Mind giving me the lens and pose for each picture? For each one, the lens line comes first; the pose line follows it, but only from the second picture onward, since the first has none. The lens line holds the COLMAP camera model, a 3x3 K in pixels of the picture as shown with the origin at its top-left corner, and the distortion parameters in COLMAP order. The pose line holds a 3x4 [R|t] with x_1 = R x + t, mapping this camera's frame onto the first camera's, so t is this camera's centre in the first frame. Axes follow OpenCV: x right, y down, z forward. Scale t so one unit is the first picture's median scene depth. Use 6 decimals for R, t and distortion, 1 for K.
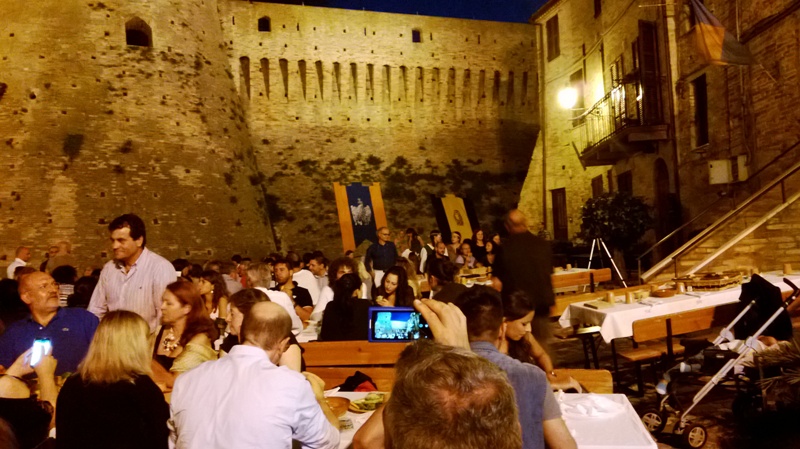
lens RADIAL K [[685.9, 0, 391.5], [0, 685.9, 234.9], [0, 0, 1]] dist [0.083140, -0.250805]
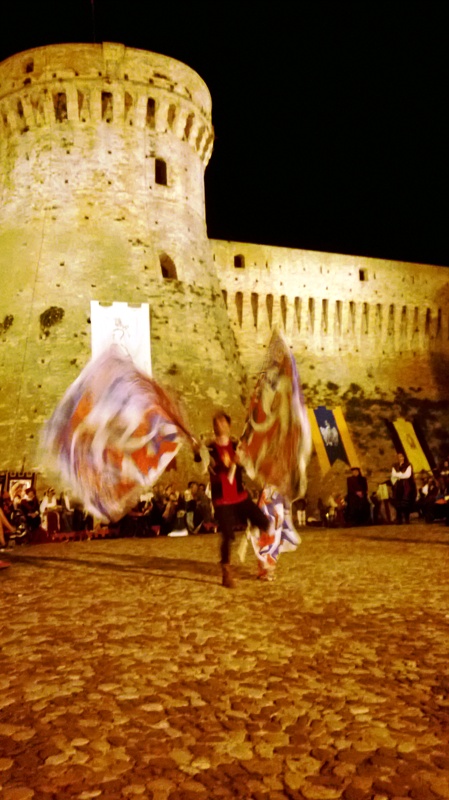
lens RADIAL K [[685.9, 0, 212.7], [0, 685.9, 395.2], [0, 0, 1]] dist [0.083140, -0.250805]
pose [[0.997863, 0.021699, 0.061625, -0.286596], [-0.015694, 0.995227, -0.096313, 0.013653], [-0.063420, 0.095140, 0.993442, -0.067234]]
